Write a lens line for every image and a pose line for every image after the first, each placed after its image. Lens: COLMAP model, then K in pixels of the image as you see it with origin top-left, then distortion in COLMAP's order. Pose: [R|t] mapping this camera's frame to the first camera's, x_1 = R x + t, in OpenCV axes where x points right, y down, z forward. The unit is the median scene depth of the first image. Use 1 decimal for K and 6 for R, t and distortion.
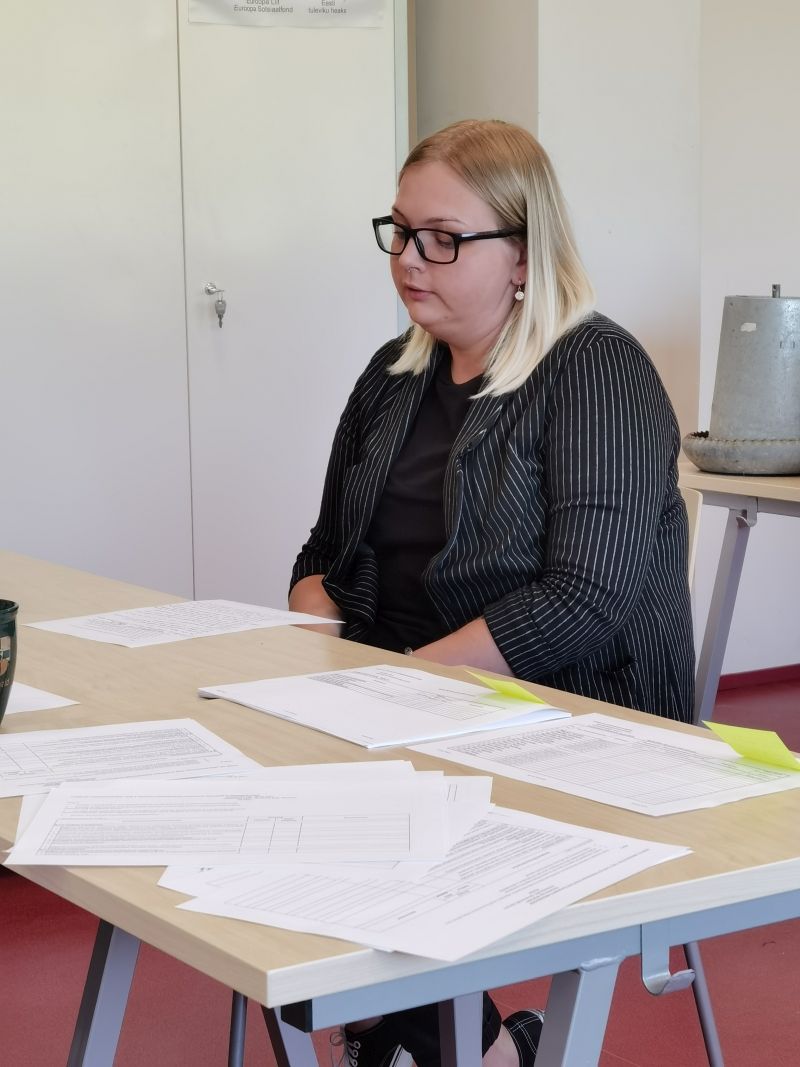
lens RADIAL K [[2294.2, 0, 400.0], [0, 2294.2, 533.5], [0, 0, 1]] dist [0.191997, -0.299704]
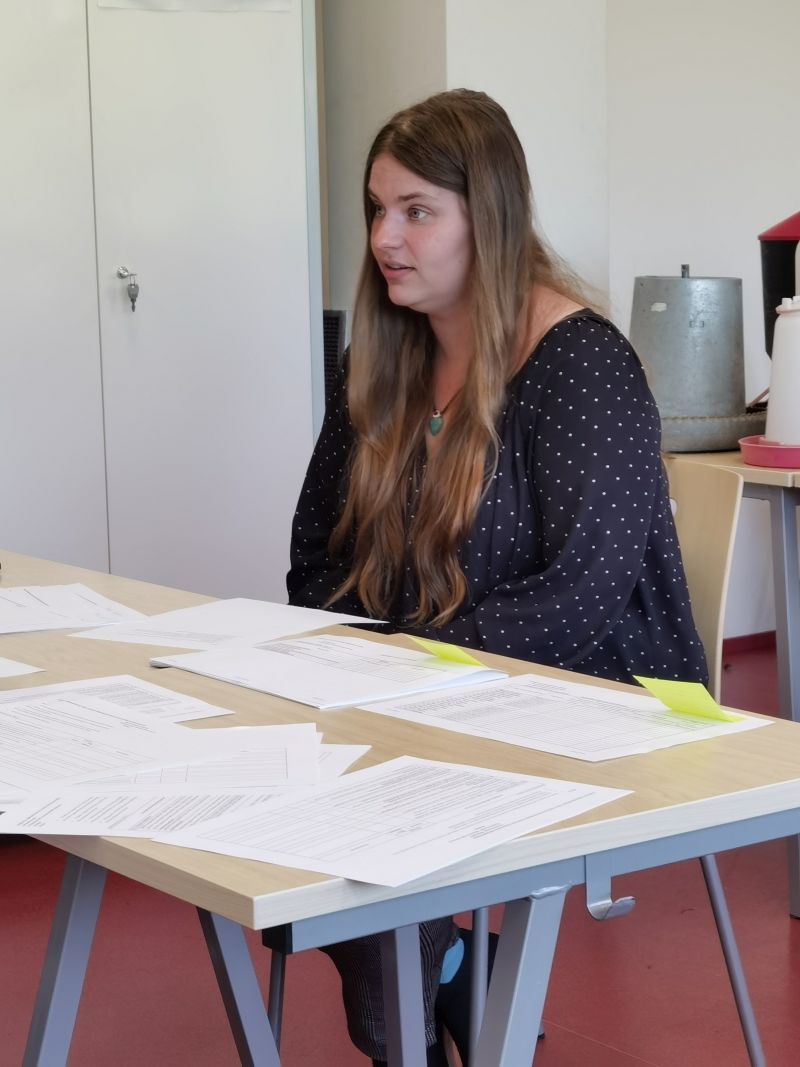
lens RADIAL K [[2387.0, 0, 400.0], [0, 2387.0, 533.5], [0, 0, 1]] dist [0.181168, -0.657171]
pose [[0.998849, -0.013287, 0.046087, -0.026434], [0.013091, 0.999904, 0.004573, 0.008118], [-0.046144, -0.003964, 0.998927, -0.100970]]
